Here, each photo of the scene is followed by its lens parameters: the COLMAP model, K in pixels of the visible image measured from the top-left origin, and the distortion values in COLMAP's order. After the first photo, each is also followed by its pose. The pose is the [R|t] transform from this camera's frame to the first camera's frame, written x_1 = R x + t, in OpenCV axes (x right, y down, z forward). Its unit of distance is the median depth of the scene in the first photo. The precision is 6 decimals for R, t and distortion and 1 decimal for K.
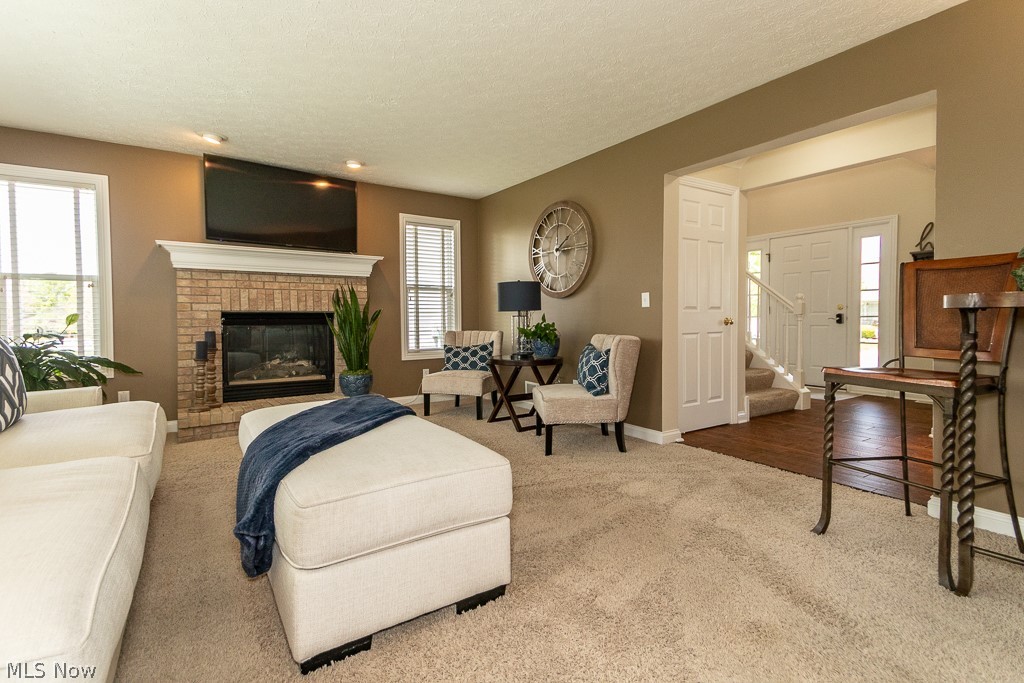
lens RADIAL K [[481.3, 0, 546.5], [0, 481.3, 331.3], [0, 0, 1]] dist [0.032951, -0.005087]
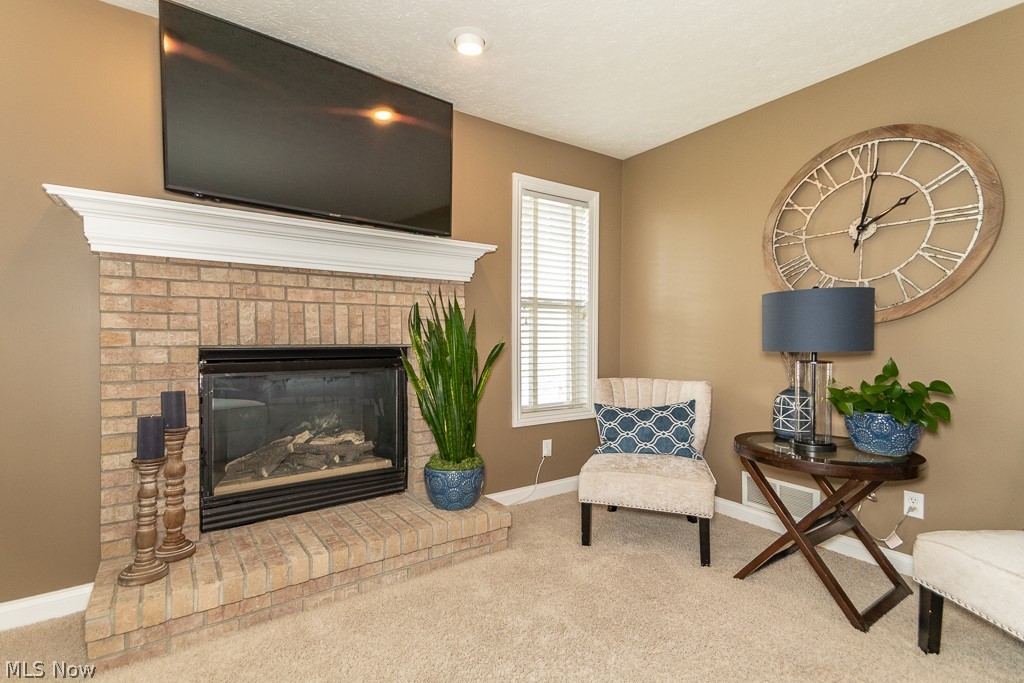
lens RADIAL K [[481.3, 0, 541.3], [0, 481.3, 354.2], [0, 0, 1]] dist [0.032951, -0.005087]
pose [[0.999944, 0.008484, 0.006308, -0.309423], [-0.008530, 0.999938, 0.007215, -0.037262], [-0.006246, -0.007269, 0.999954, 0.481093]]
